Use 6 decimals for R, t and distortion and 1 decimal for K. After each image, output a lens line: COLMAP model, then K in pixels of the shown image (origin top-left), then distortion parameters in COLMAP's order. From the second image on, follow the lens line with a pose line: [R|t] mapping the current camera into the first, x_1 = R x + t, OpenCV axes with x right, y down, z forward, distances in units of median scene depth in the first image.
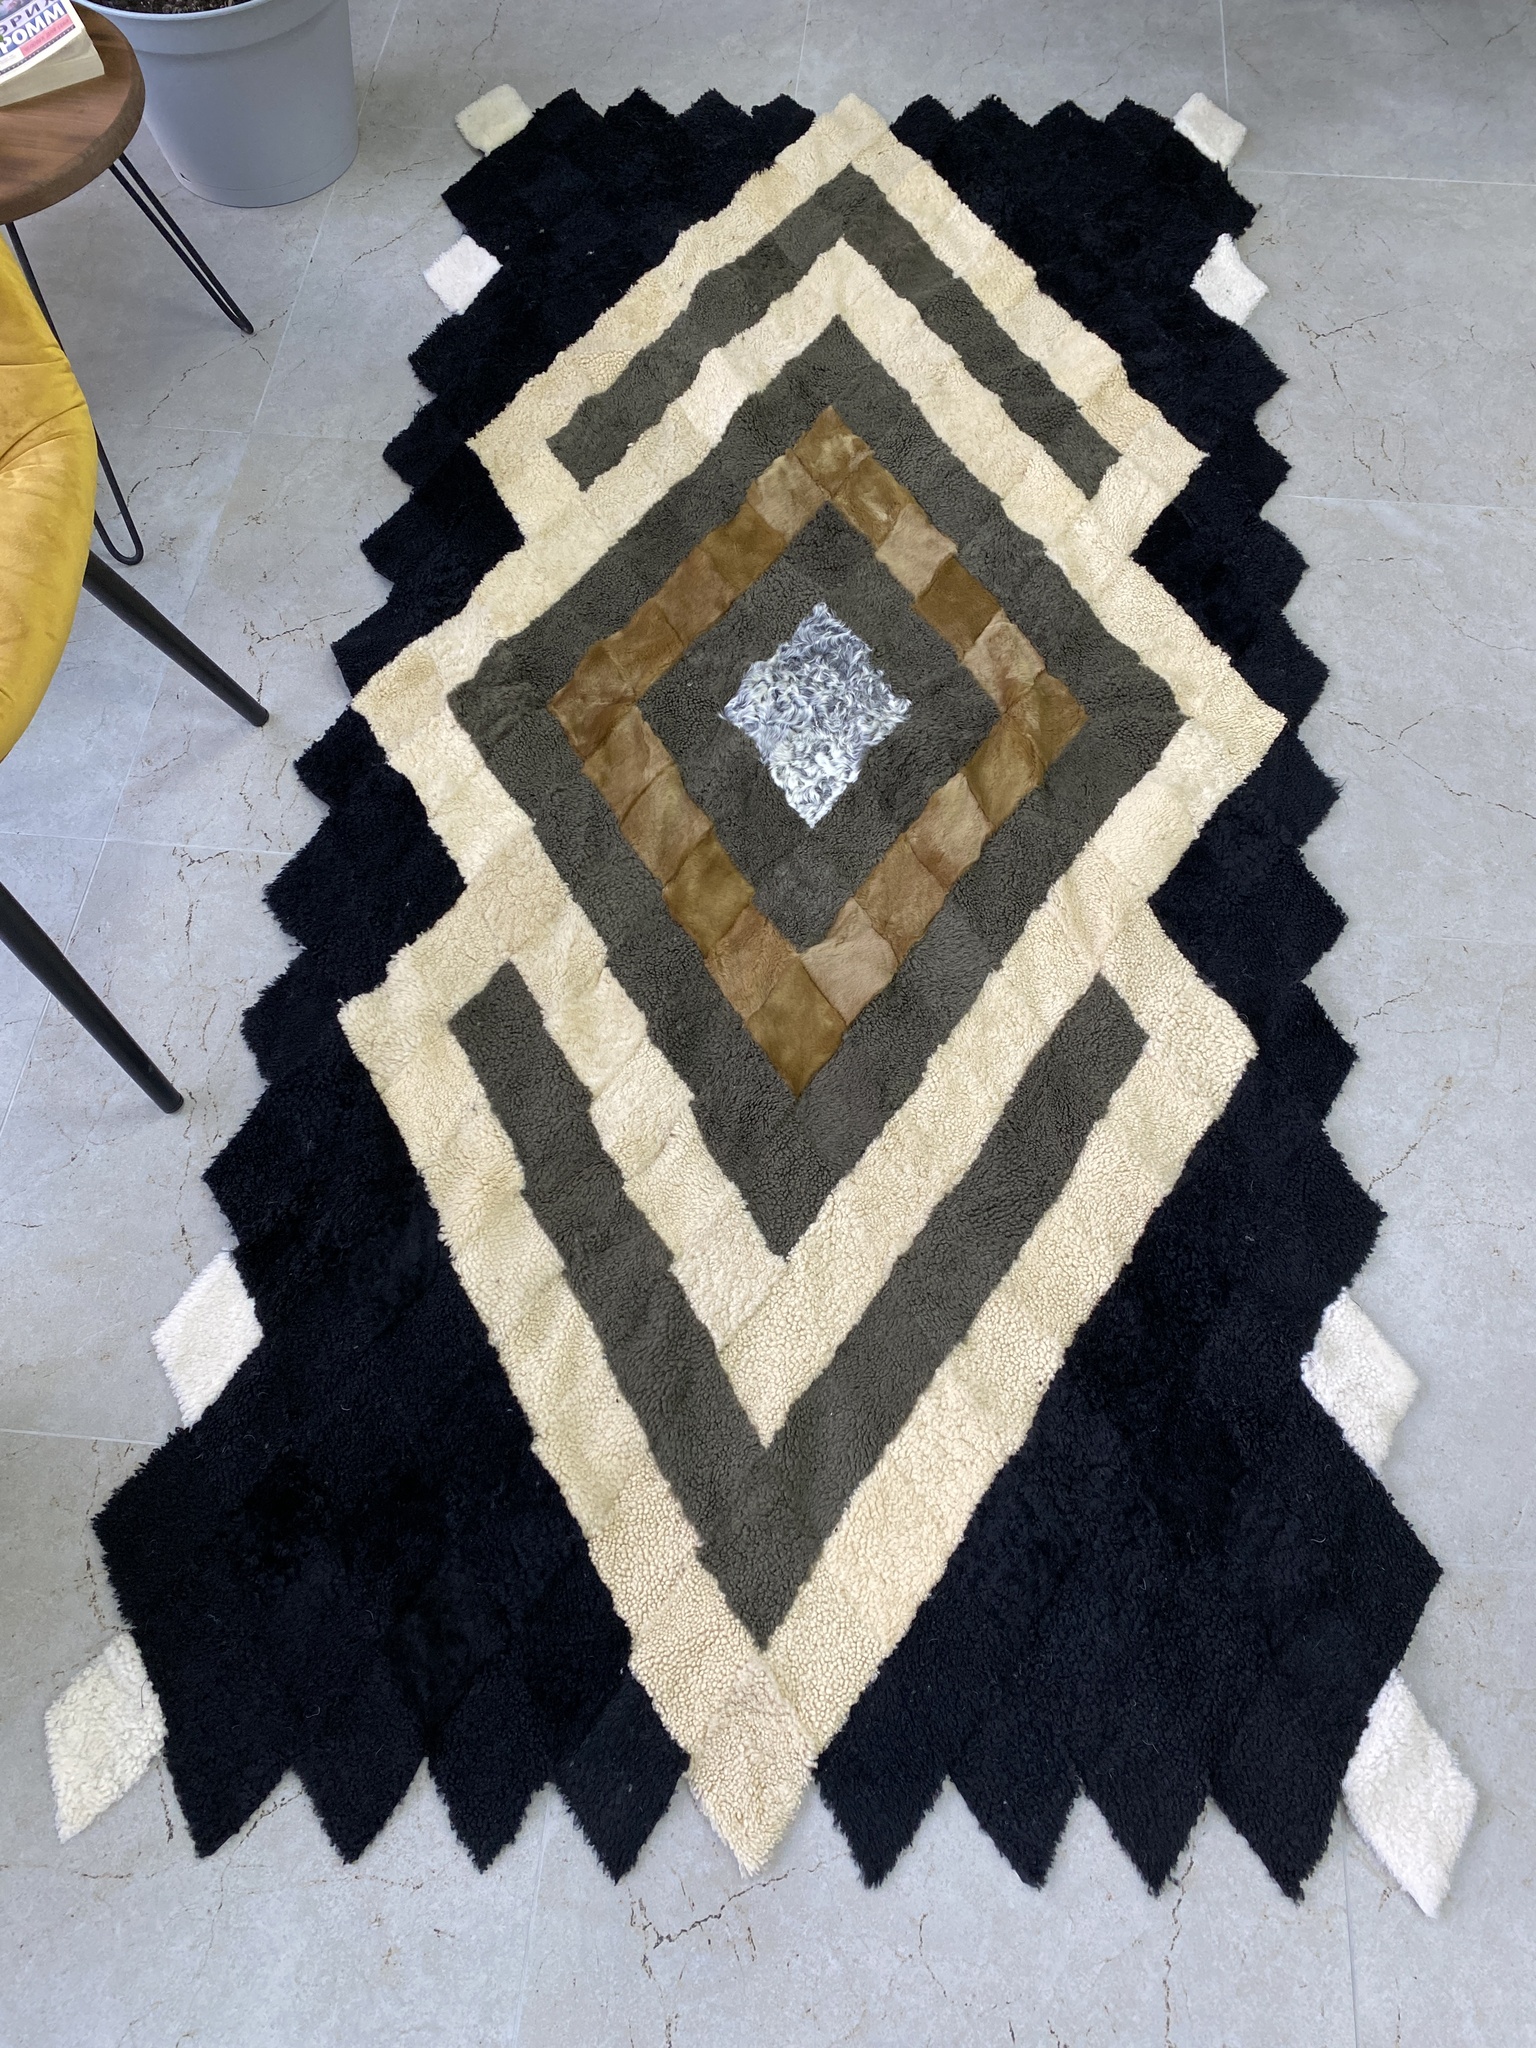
lens RADIAL K [[1540.9, 0, 778.7], [0, 1540.9, 1026.1], [0, 0, 1]] dist [0.042764, -0.058038]
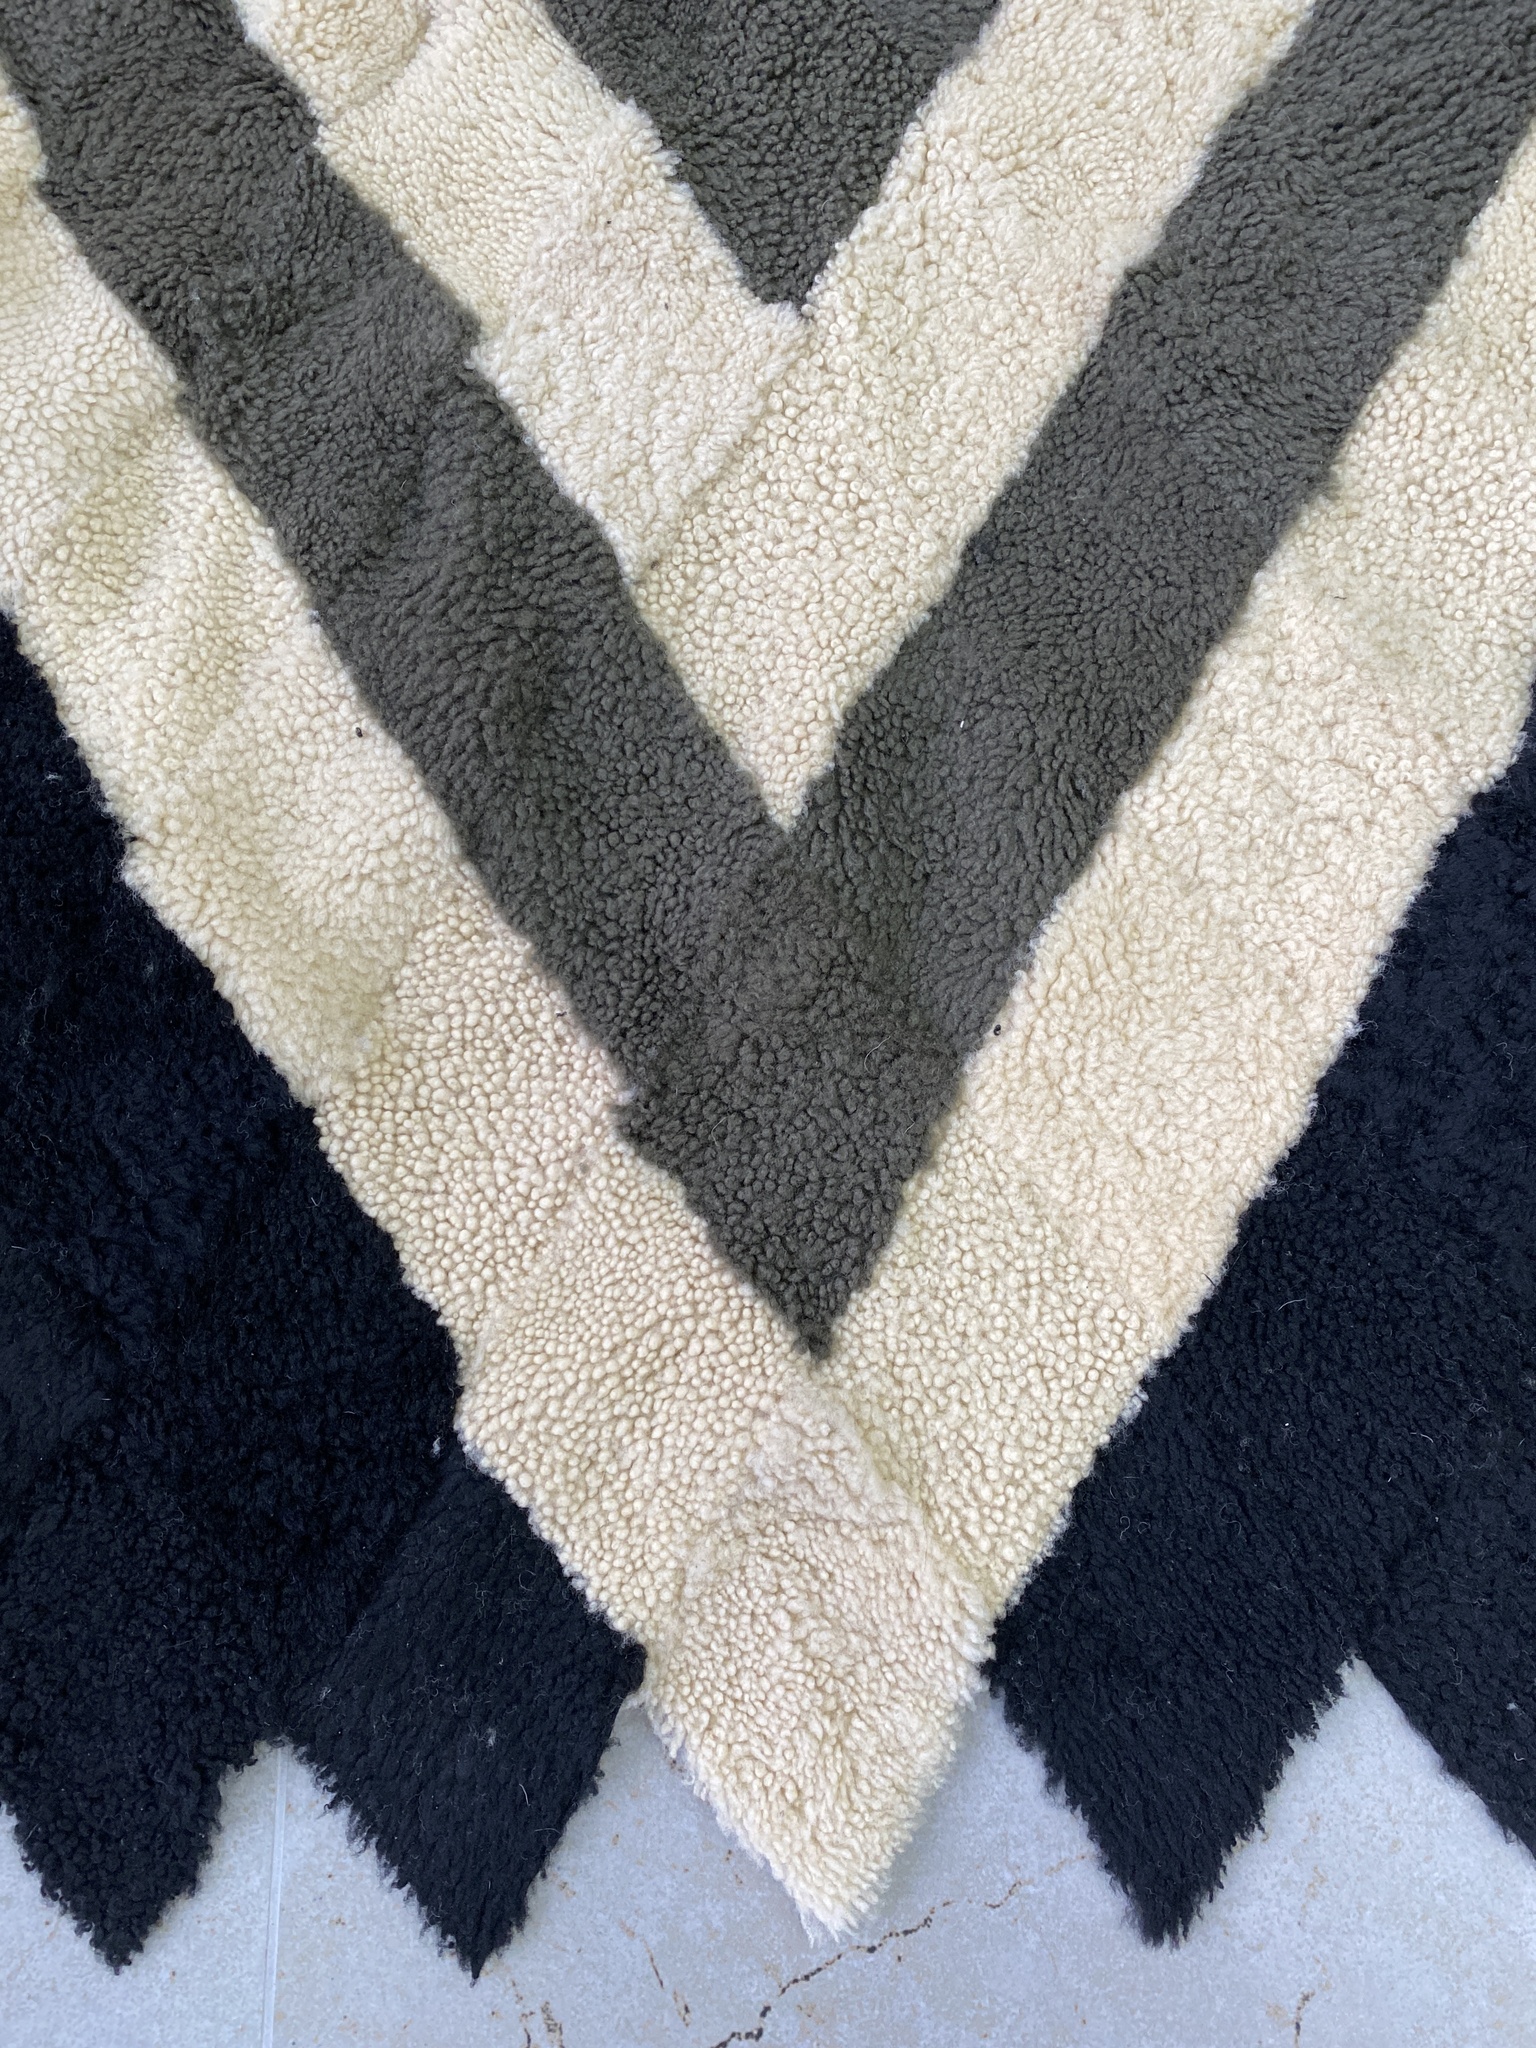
lens RADIAL K [[1540.9, 0, 761.7], [0, 1540.9, 1021.2], [0, 0, 1]] dist [0.042764, -0.058038]
pose [[0.997169, -0.074719, -0.008427, -0.013172], [0.073204, 0.939078, 0.335817, 0.179746], [-0.017178, -0.335483, 0.941890, 0.599879]]
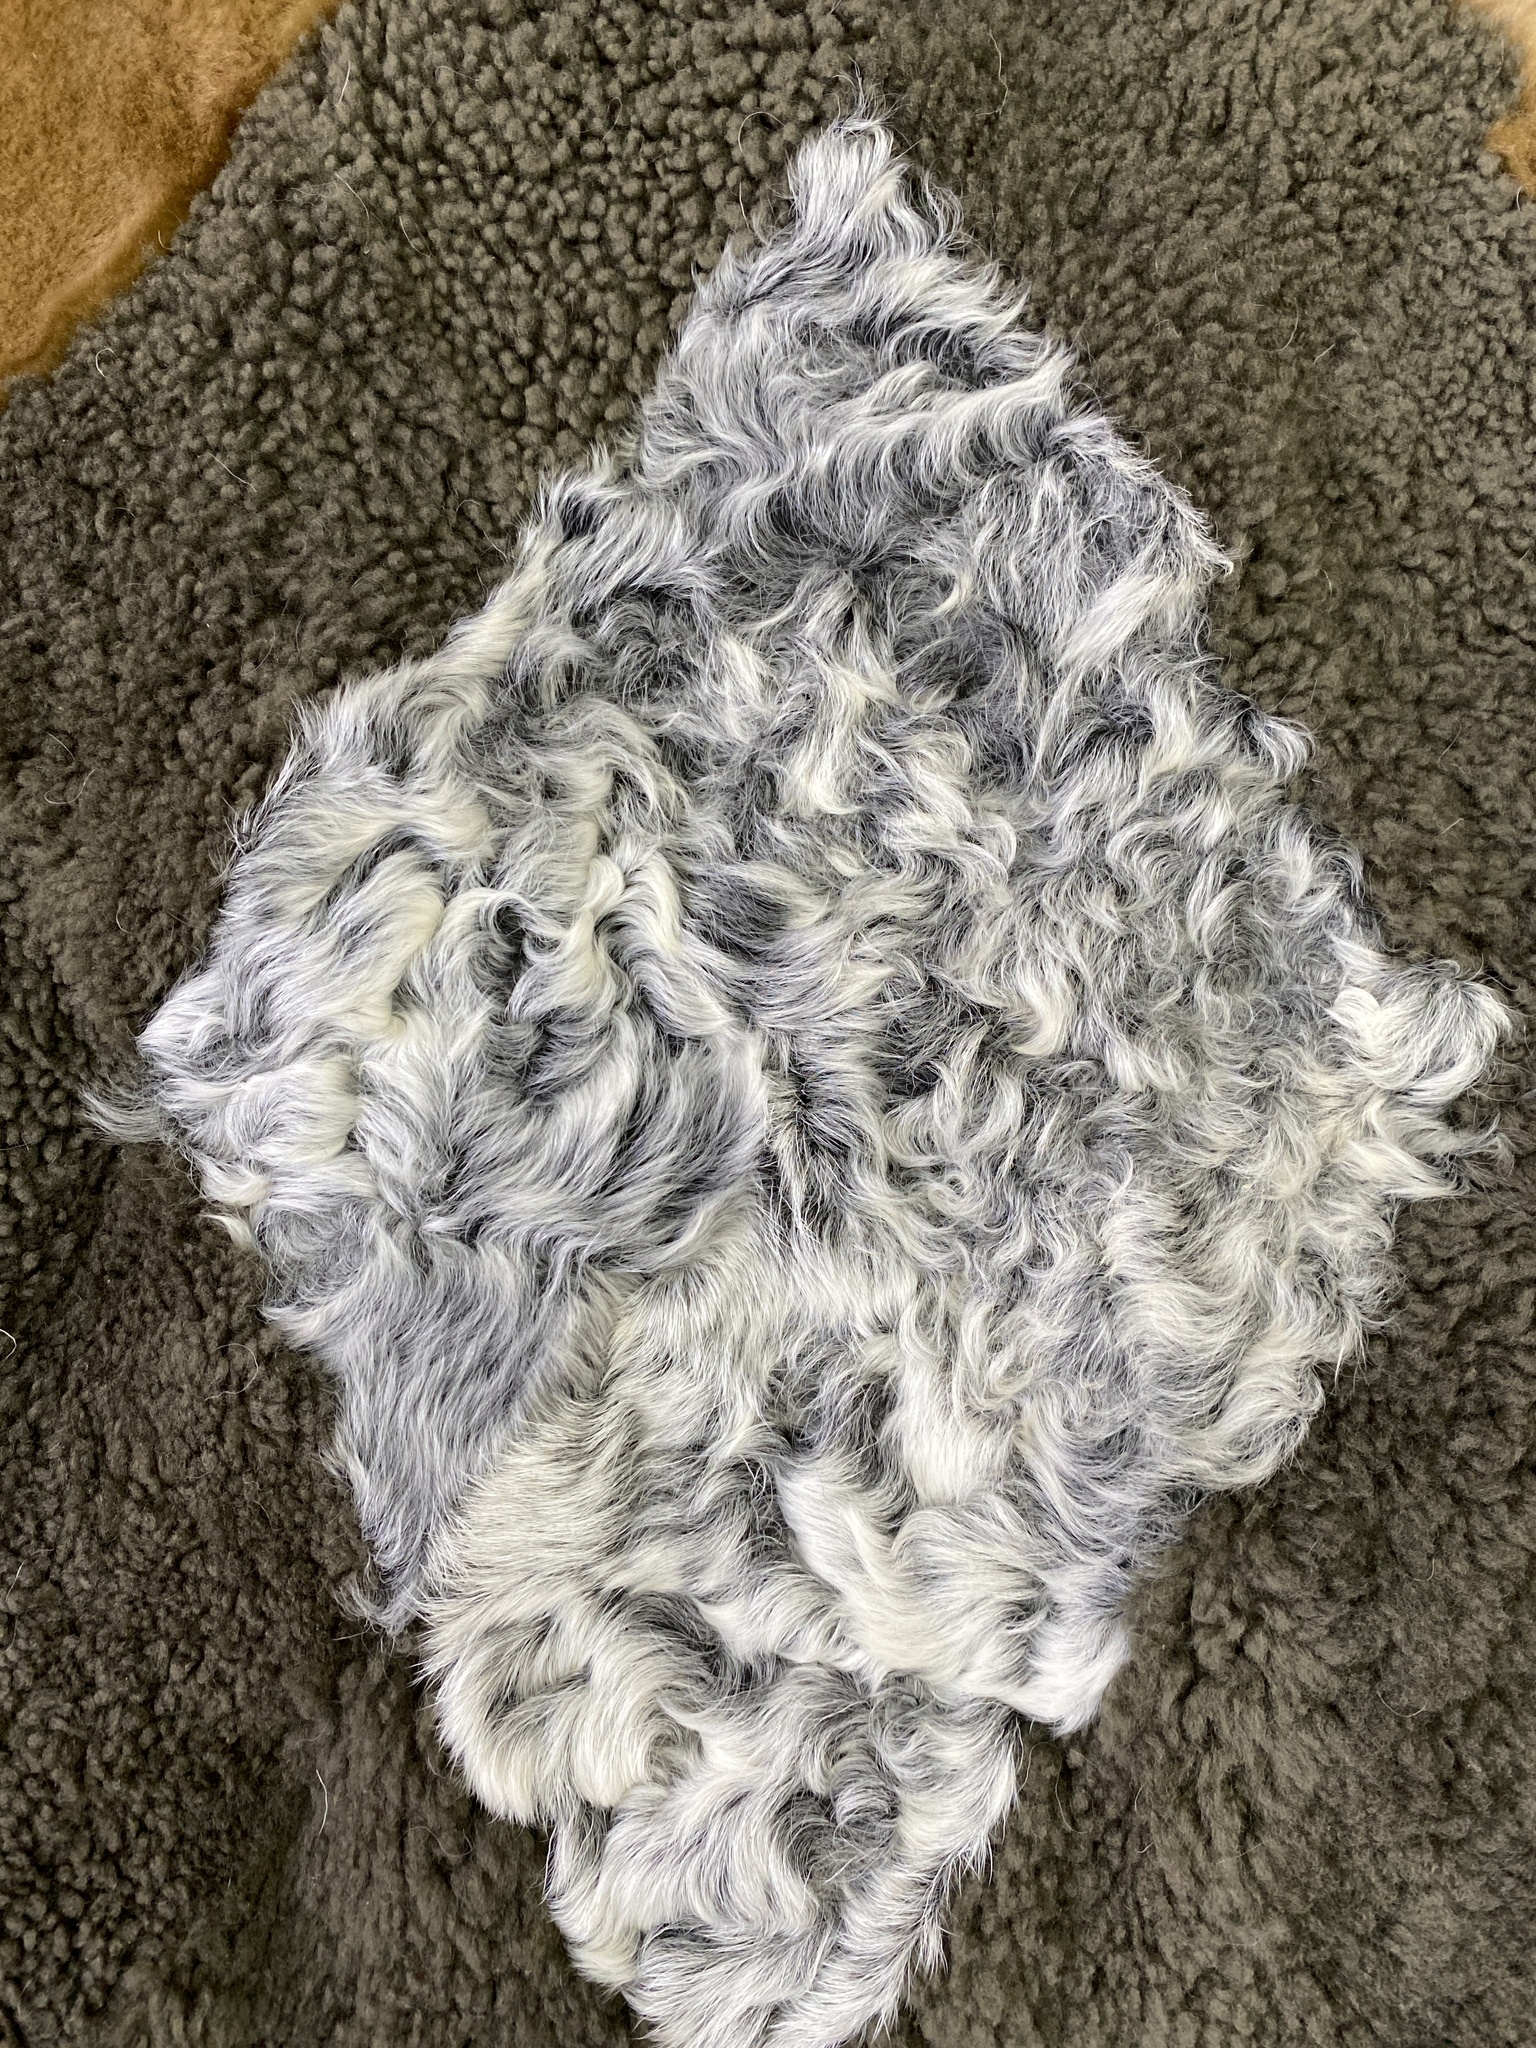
lens RADIAL K [[1540.9, 0, 775.2], [0, 1540.9, 1040.3], [0, 0, 1]] dist [0.042764, -0.058038]
pose [[0.999243, 0.007514, -0.038183, 0.032325], [0.006867, 0.931744, 0.363050, -0.303222], [0.038305, -0.363037, 0.930987, 1.030413]]
